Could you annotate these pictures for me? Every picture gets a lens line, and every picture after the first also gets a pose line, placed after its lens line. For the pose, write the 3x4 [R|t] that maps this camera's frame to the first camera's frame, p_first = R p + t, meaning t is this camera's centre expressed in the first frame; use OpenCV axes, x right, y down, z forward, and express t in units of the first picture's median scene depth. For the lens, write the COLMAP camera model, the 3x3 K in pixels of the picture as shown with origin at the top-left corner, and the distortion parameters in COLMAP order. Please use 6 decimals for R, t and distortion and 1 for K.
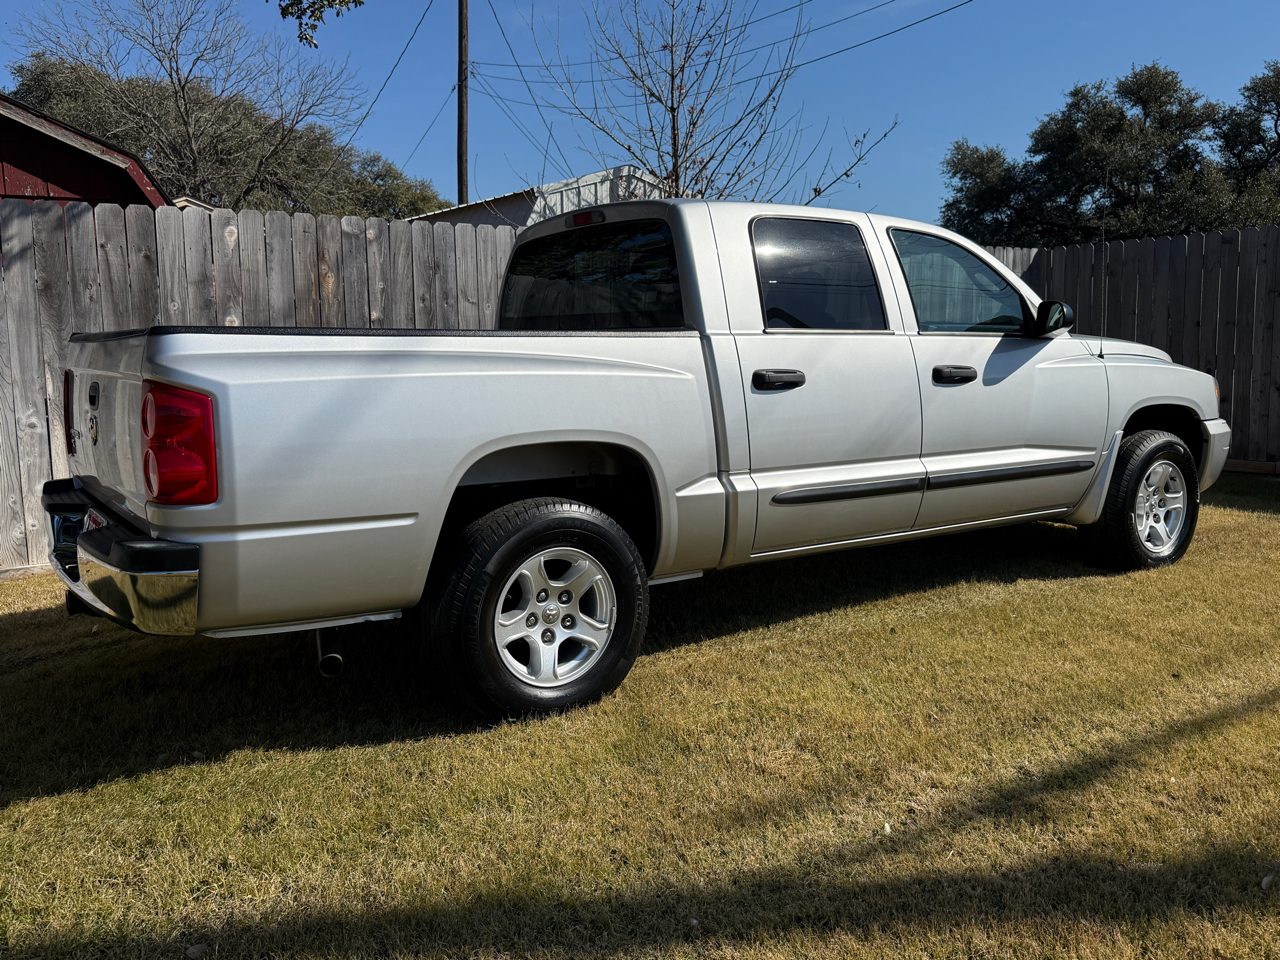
lens RADIAL K [[1067.5, 0, 638.8], [0, 1067.5, 480.4], [0, 0, 1]] dist [0.157764, -0.329281]
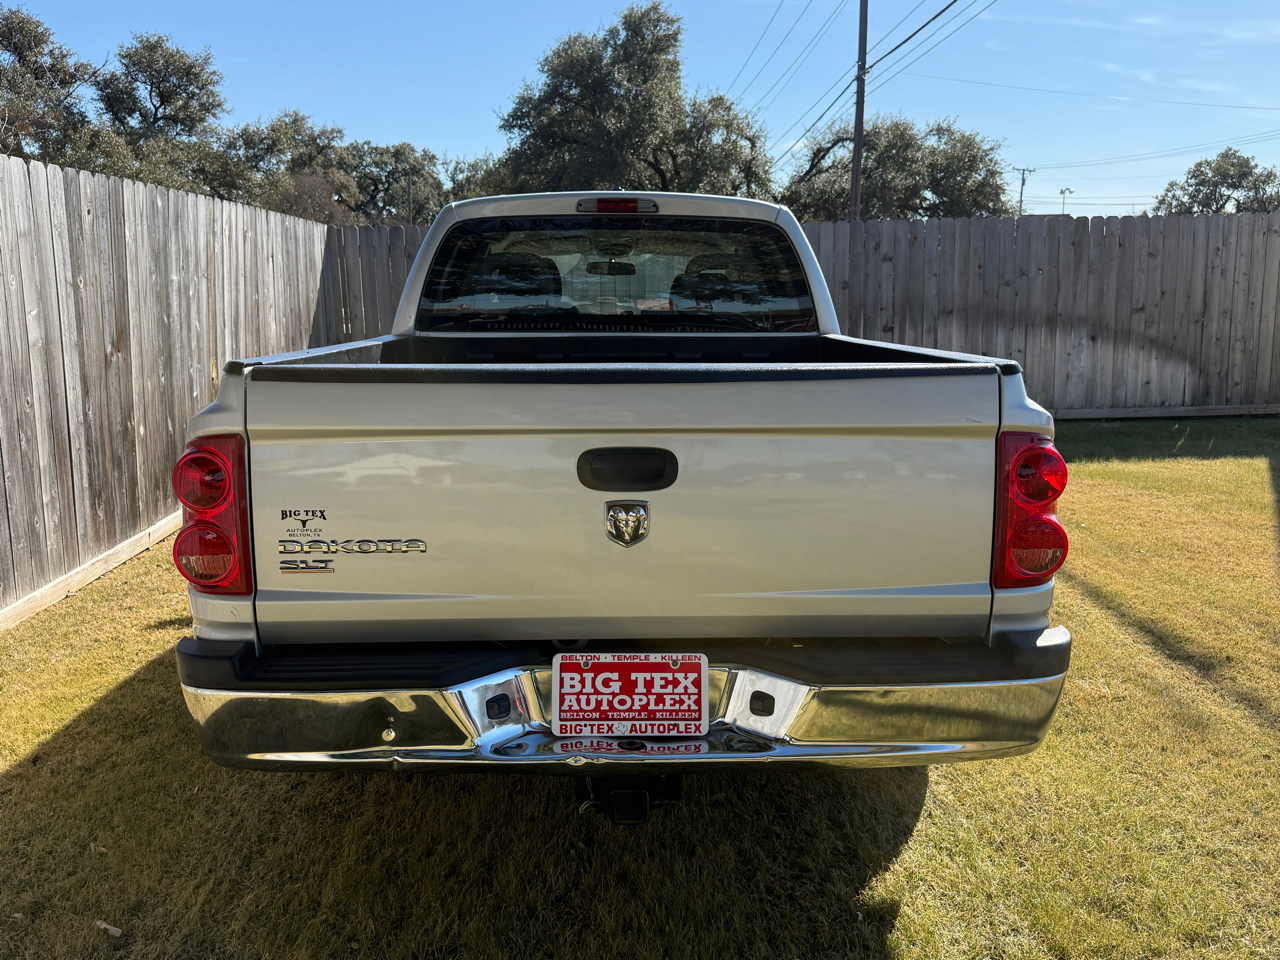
lens RADIAL K [[1081.5, 0, 640.5], [0, 1081.5, 476.4], [0, 0, 1]] dist [0.061118, -0.096260]
pose [[0.538091, -0.128062, 0.833102, -0.584525], [0.100804, 0.991074, 0.087237, -0.072698], [-0.836838, 0.037039, 0.546197, 0.375210]]
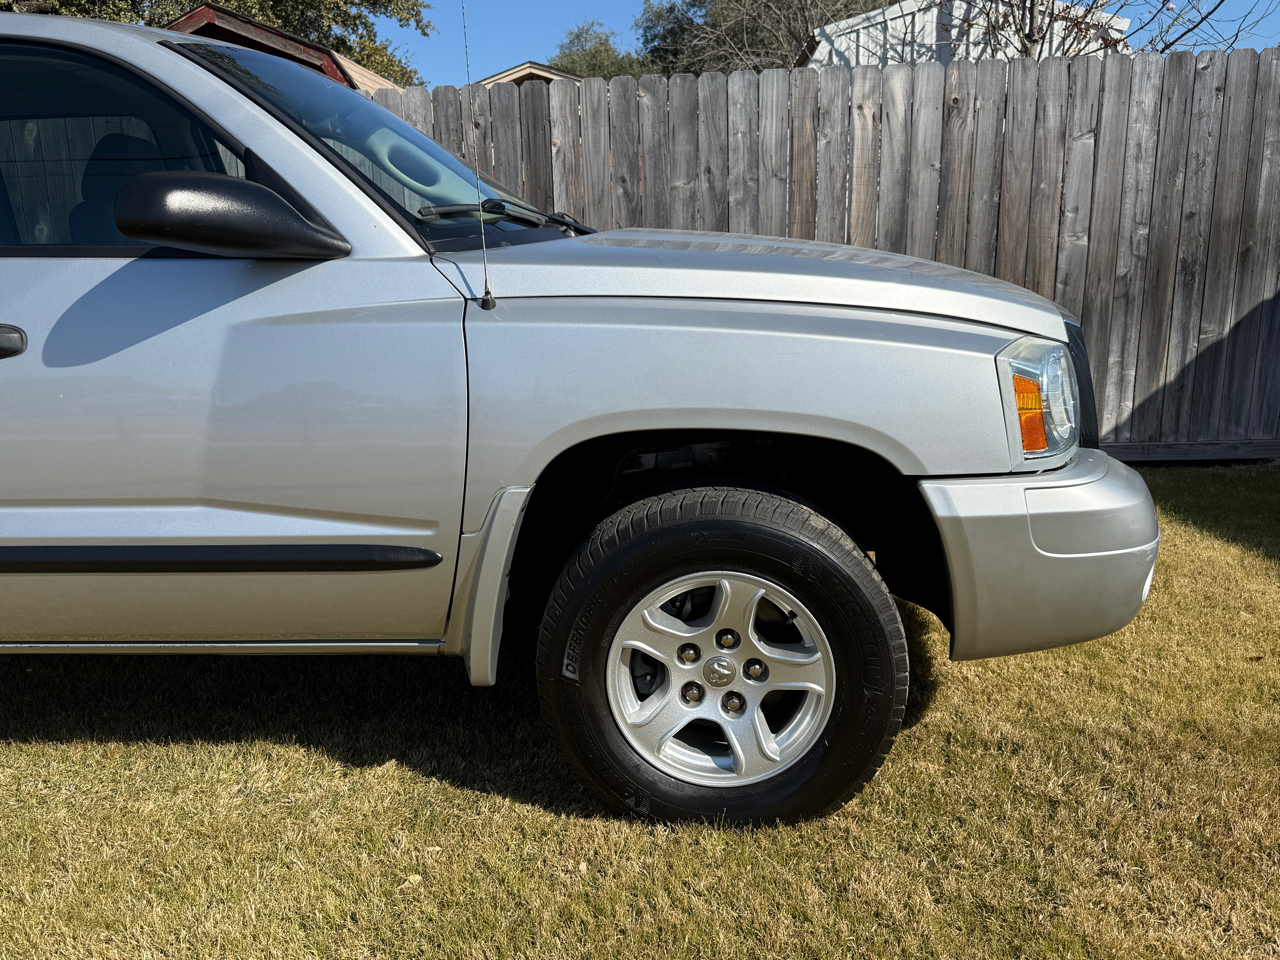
lens RADIAL K [[1043.7, 0, 637.7], [0, 1043.7, 480.6], [0, 0, 1]] dist [0.104384, -0.201426]
pose [[0.785995, 0.130511, -0.604300, 0.602864], [-0.062635, 0.989245, 0.132180, -0.086873], [0.615052, -0.066043, 0.785716, 0.603602]]
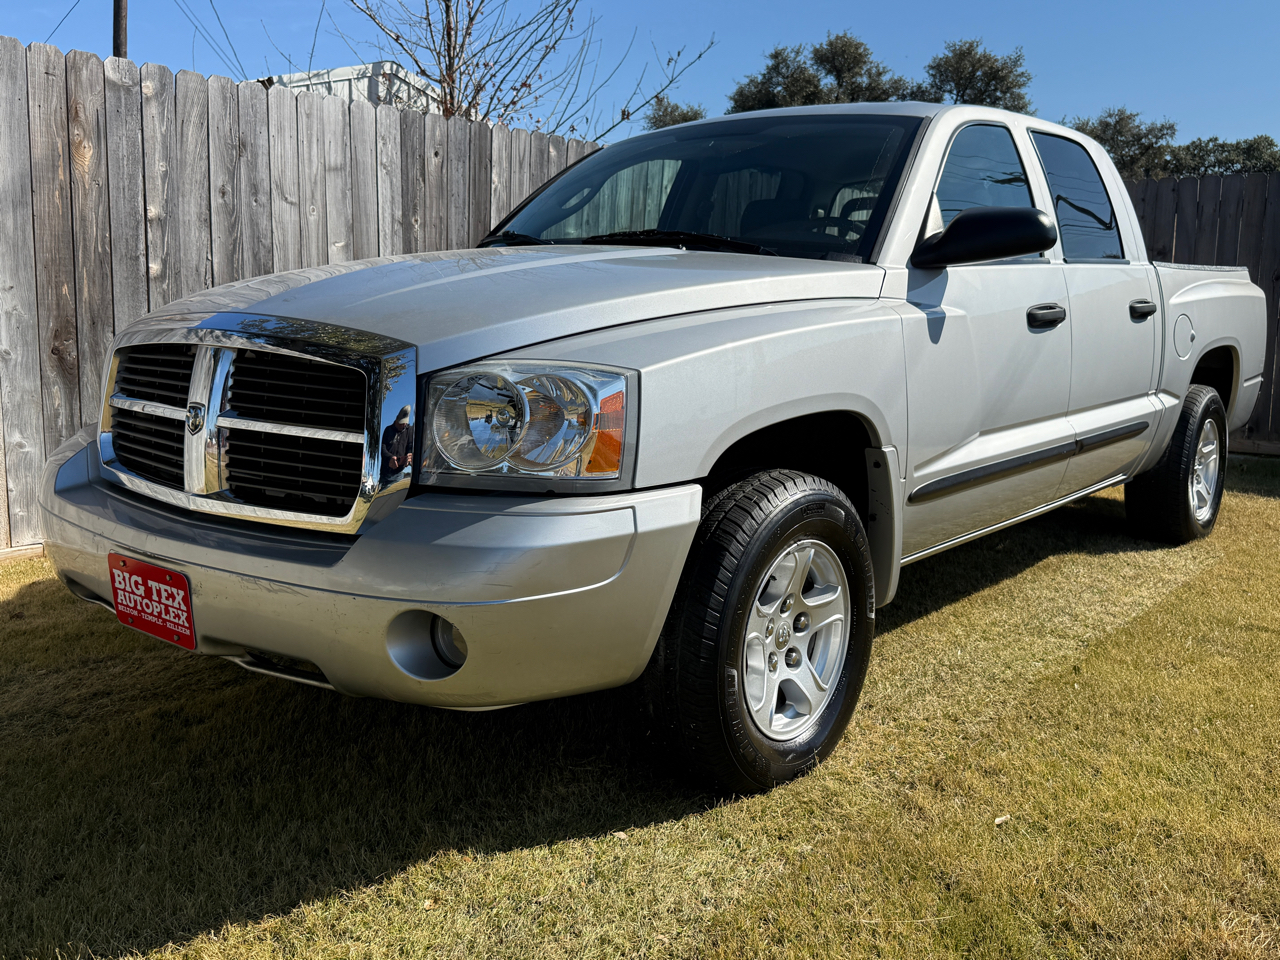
lens RADIAL K [[1151.2, 0, 637.3], [0, 1151.2, 484.6], [0, 0, 1]] dist [0.062363, -0.115956]
pose [[0.956339, -0.012945, 0.291972, -0.186633], [0.005236, 0.999617, 0.027169, -0.003586], [-0.292212, -0.024454, 0.956041, 0.249371]]
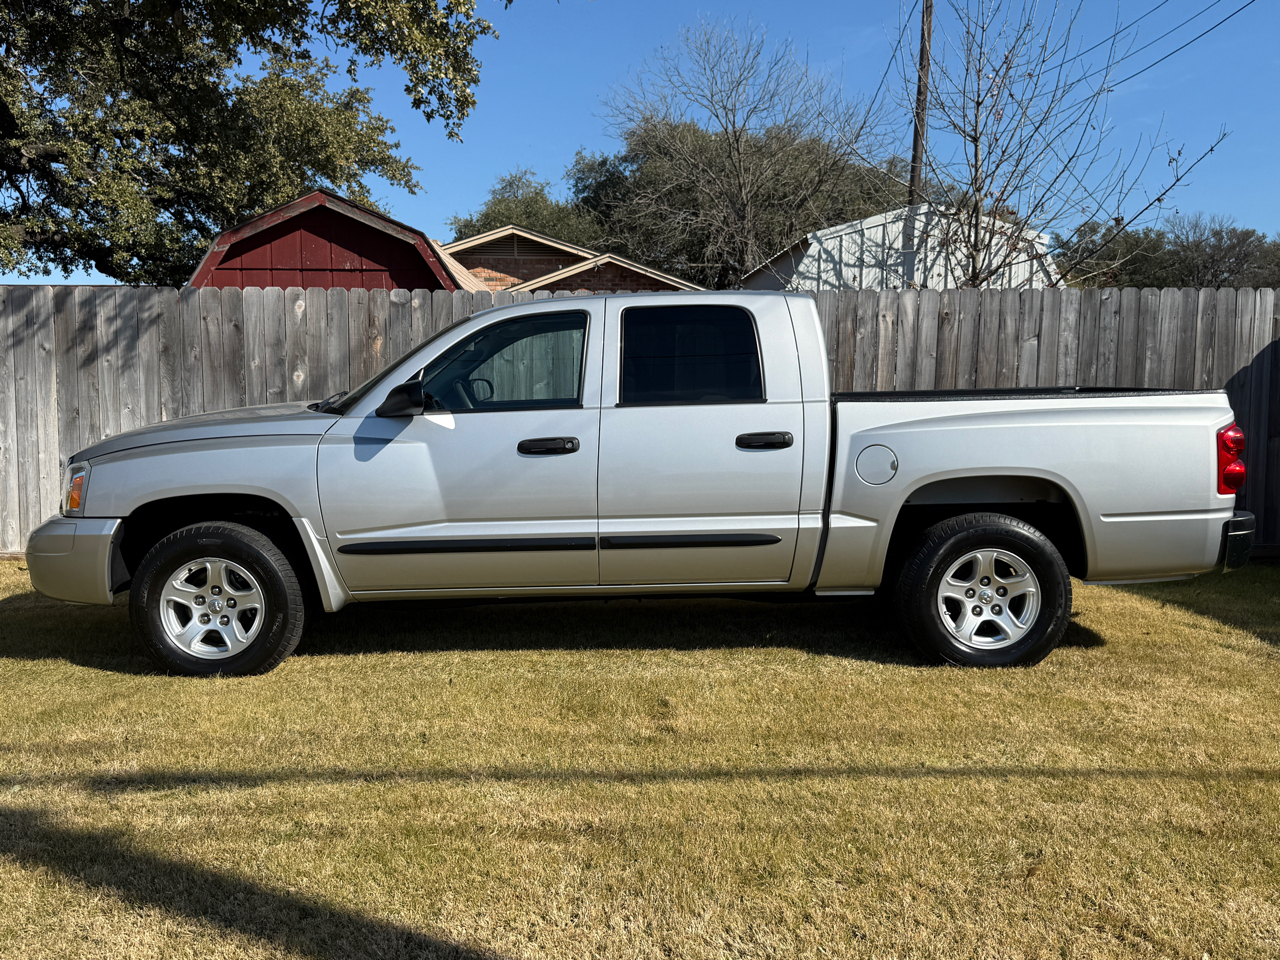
lens RADIAL K [[1139.7, 0, 639.5], [0, 1139.7, 484.9], [0, 0, 1]] dist [0.144468, -0.292162]
pose [[0.840382, 0.068174, -0.537690, 0.700916], [-0.085773, 0.996285, -0.007738, -0.043976], [0.535164, 0.052622, 0.843107, 0.090466]]
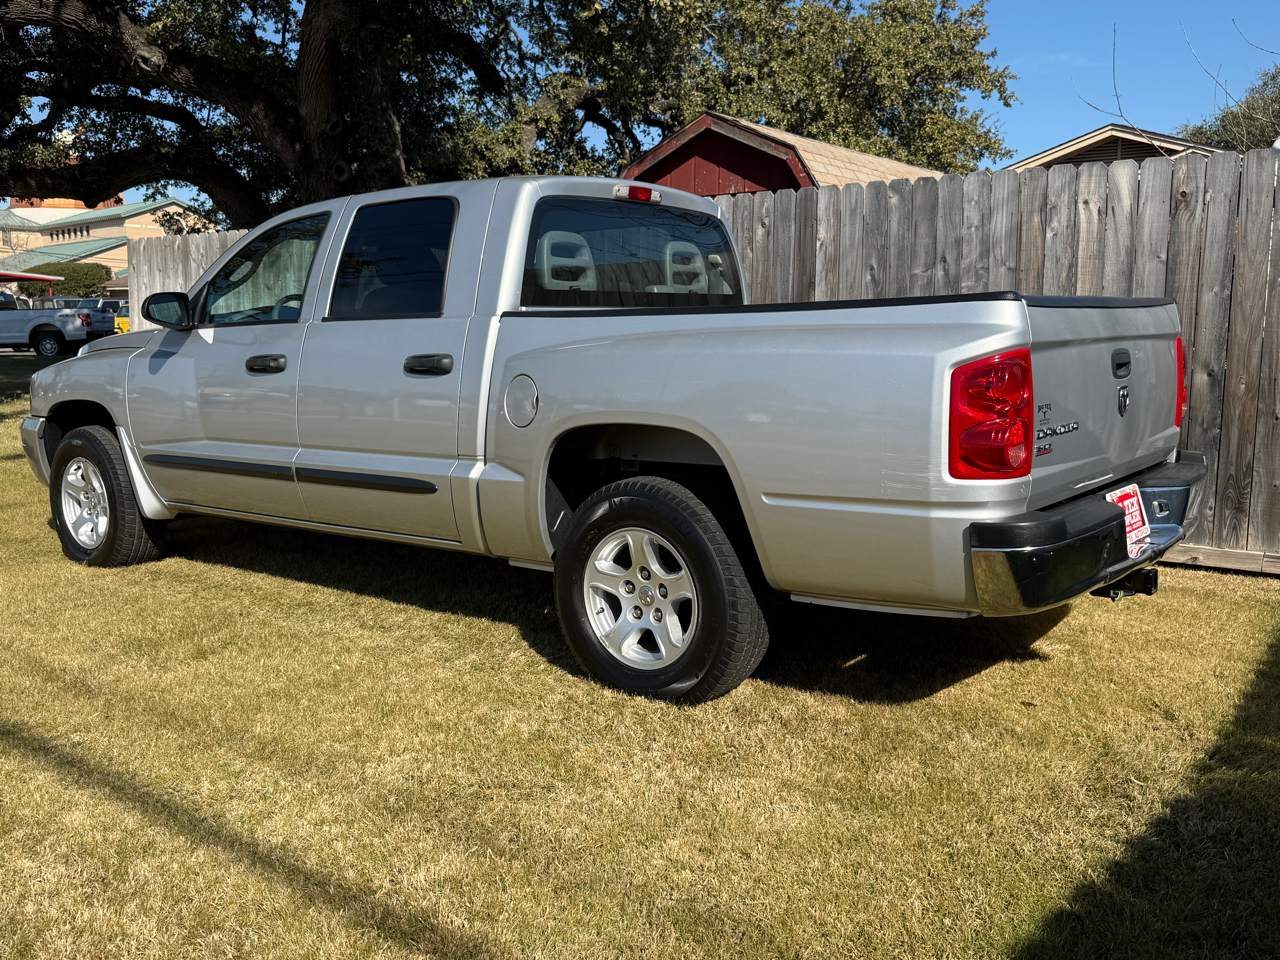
lens RADIAL K [[1139.7, 0, 639.5], [0, 1139.7, 484.9], [0, 0, 1]] dist [0.144468, -0.292162]
pose [[0.316119, 0.154402, -0.936071, 1.012028], [-0.127425, 0.984638, 0.119380, -0.117874], [0.940123, 0.081541, 0.330937, 0.747505]]
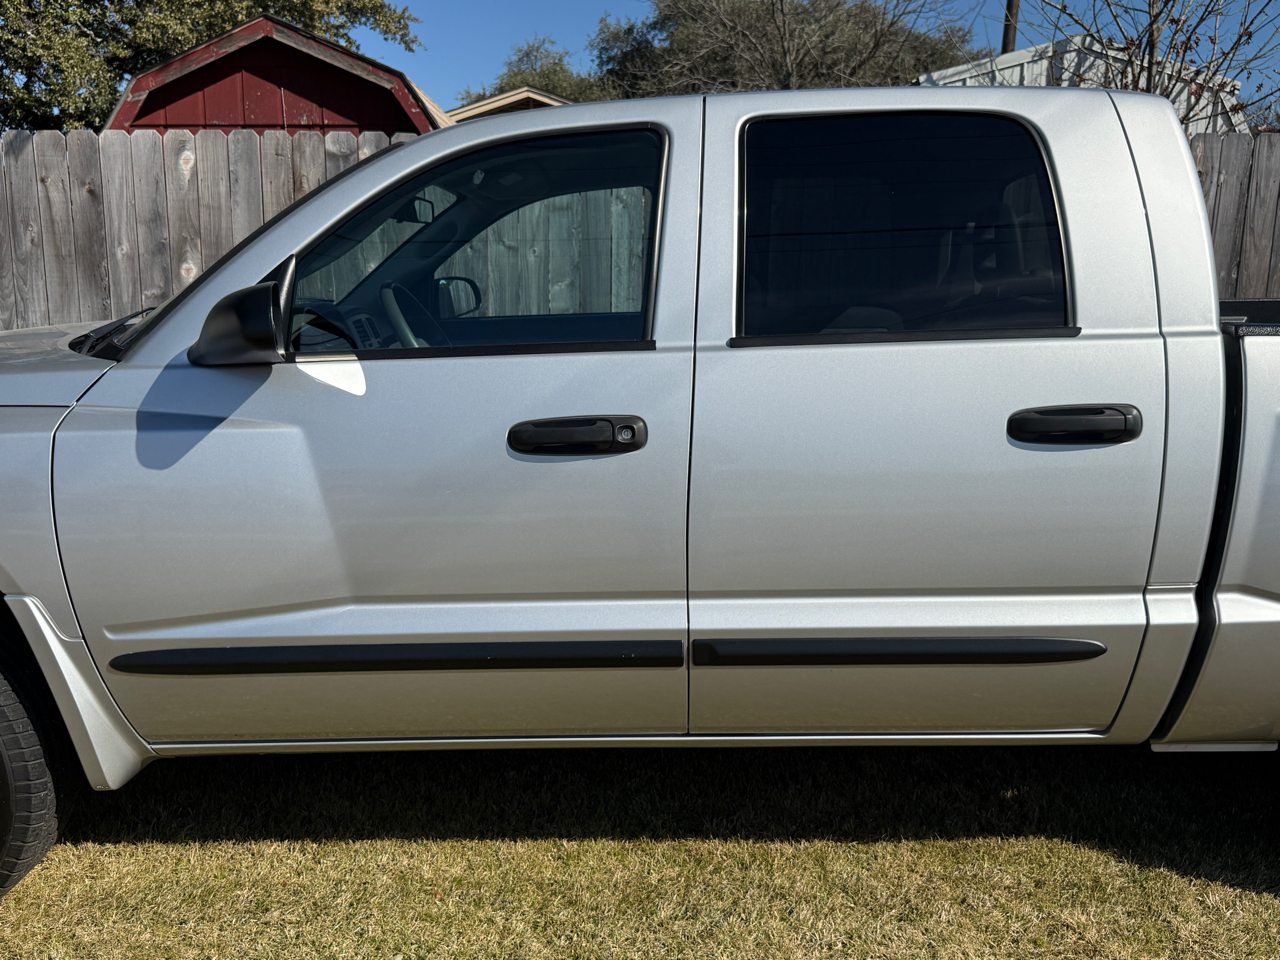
lens RADIAL K [[1151.2, 0, 637.3], [0, 1151.2, 484.6], [0, 0, 1]] dist [0.062363, -0.115956]
pose [[0.828867, 0.121737, -0.546041, 0.411799], [-0.090625, 0.992363, 0.083677, -0.090494], [0.552057, -0.019872, 0.833569, 0.461921]]
